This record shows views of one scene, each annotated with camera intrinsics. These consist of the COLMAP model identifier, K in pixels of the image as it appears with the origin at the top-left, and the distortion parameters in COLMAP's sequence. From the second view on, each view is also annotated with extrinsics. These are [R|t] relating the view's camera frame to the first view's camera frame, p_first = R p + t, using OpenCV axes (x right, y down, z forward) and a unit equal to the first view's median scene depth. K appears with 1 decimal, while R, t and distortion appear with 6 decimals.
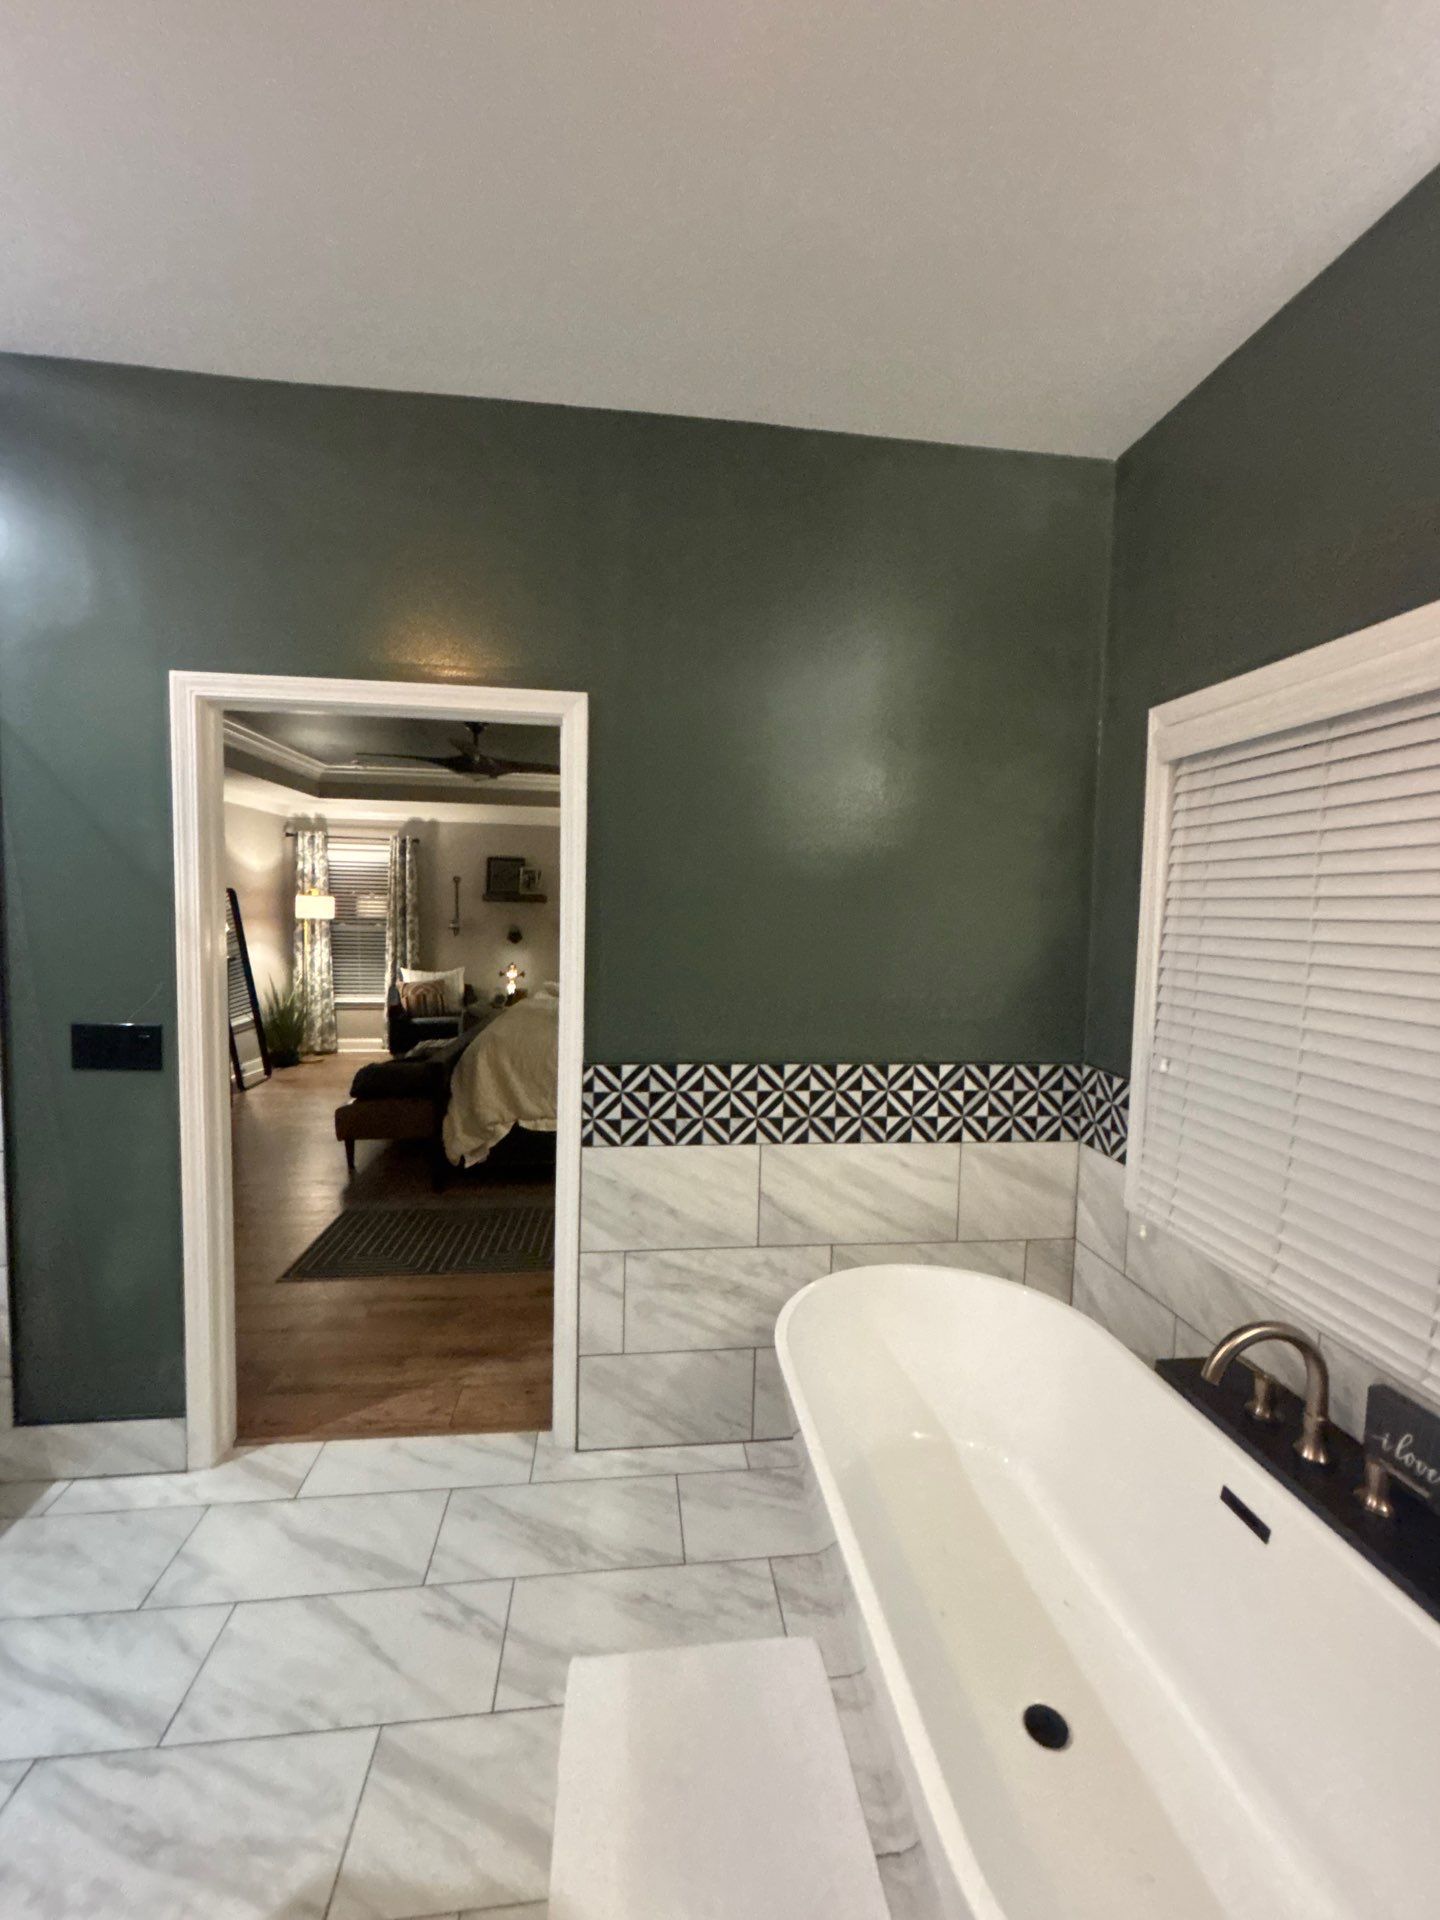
lens RADIAL K [[780.8, 0, 720.0], [0, 780.8, 960.0], [0, 0, 1]] dist [-0.016879, 0.000363]
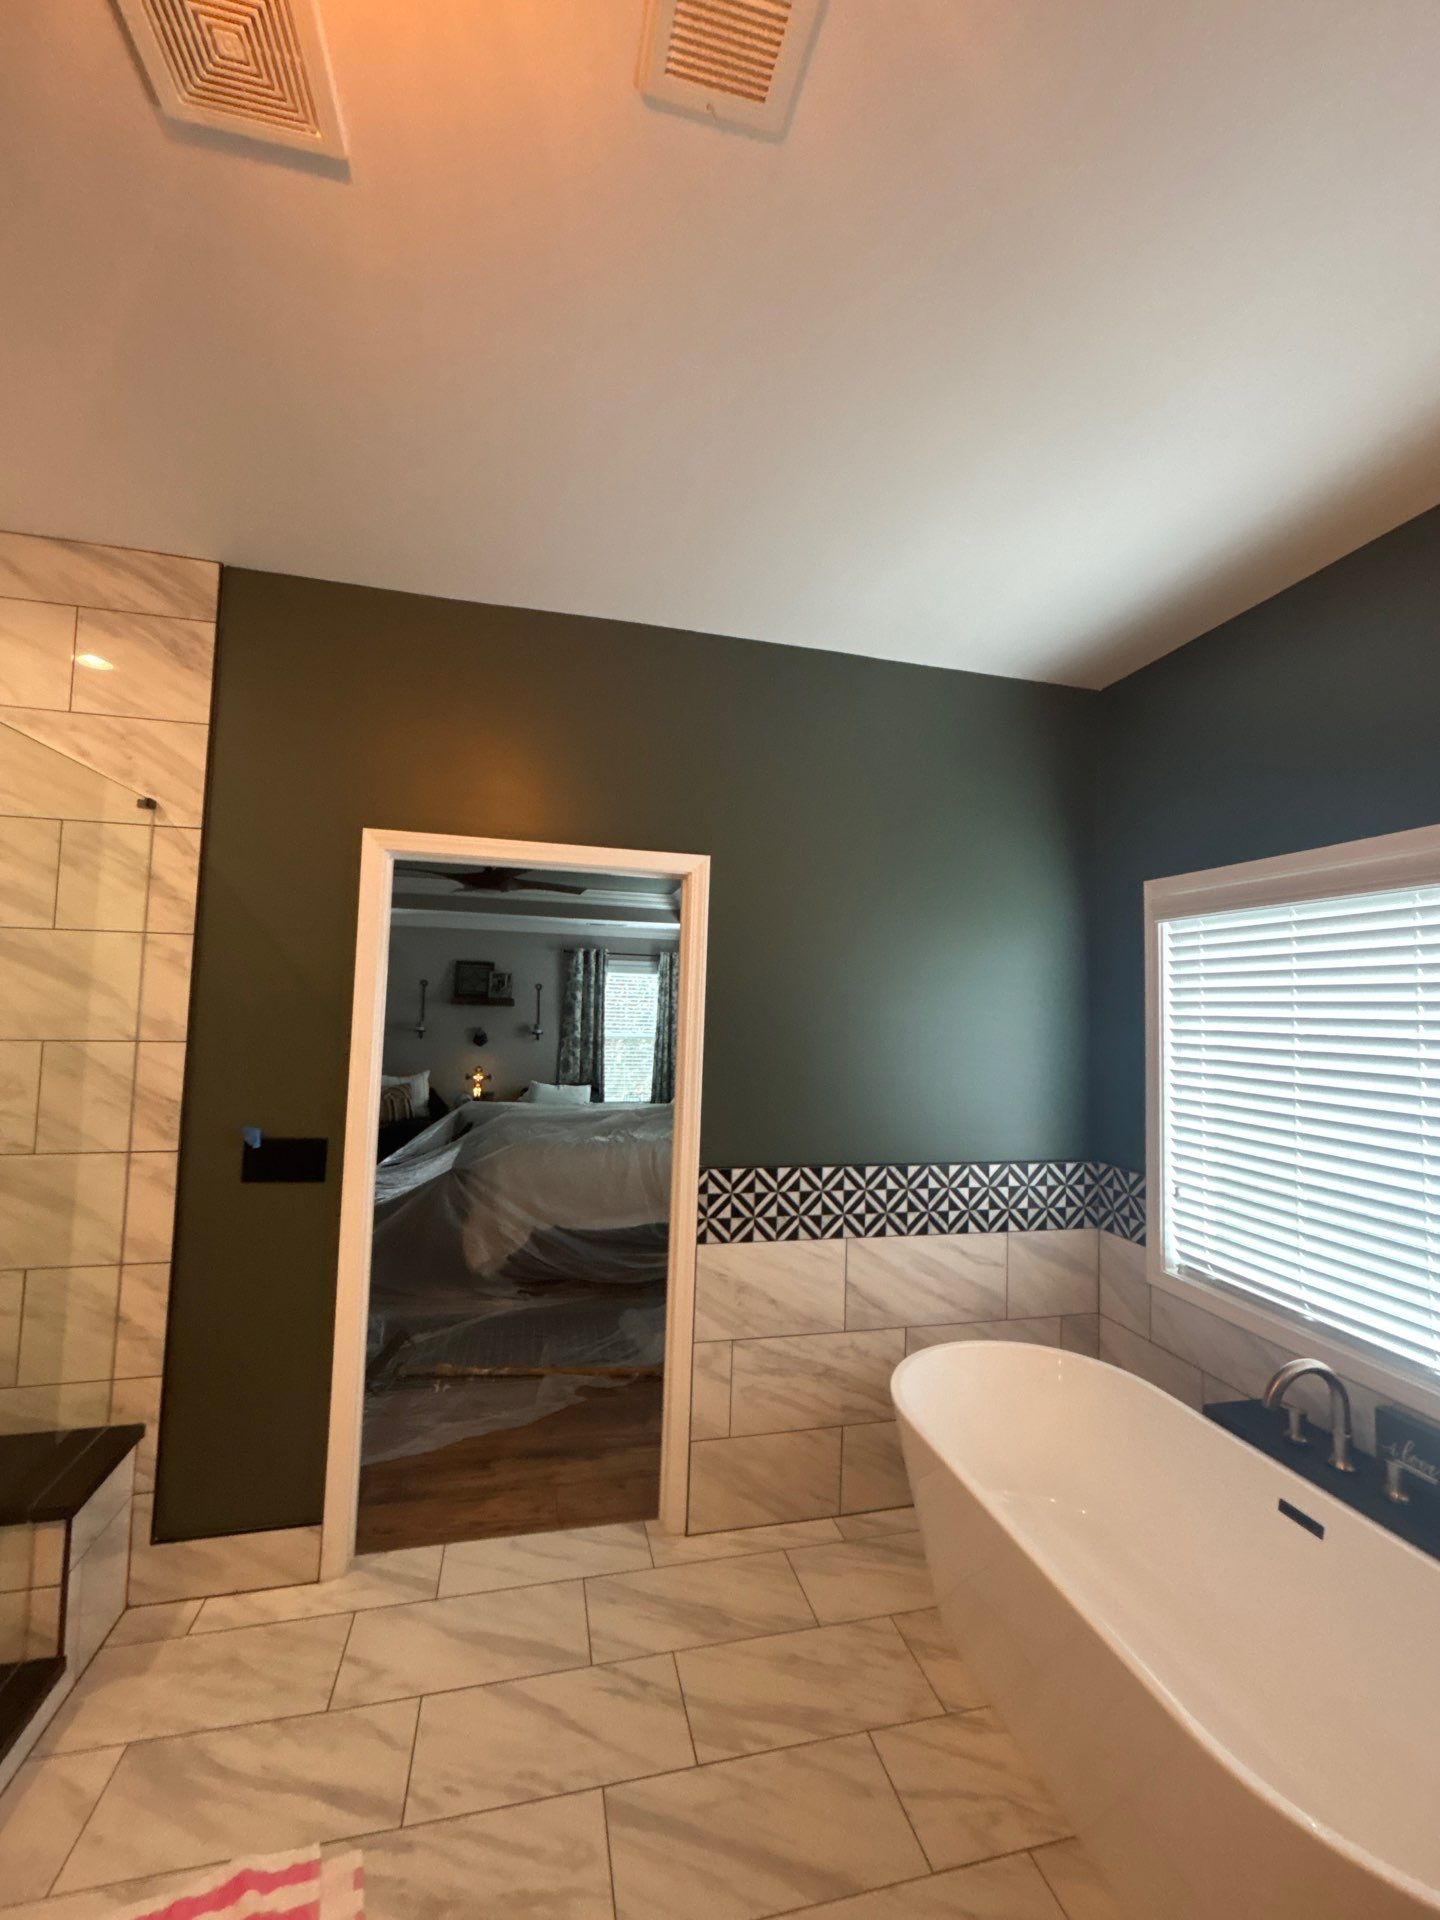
lens RADIAL K [[780.8, 0, 720.0], [0, 780.8, 960.0], [0, 0, 1]] dist [-0.016879, 0.000363]
pose [[0.993029, 0.014974, 0.116917, -0.278397], [-0.000383, 0.992303, -0.123832, -0.028976], [-0.117871, 0.122924, 0.985391, -0.165723]]
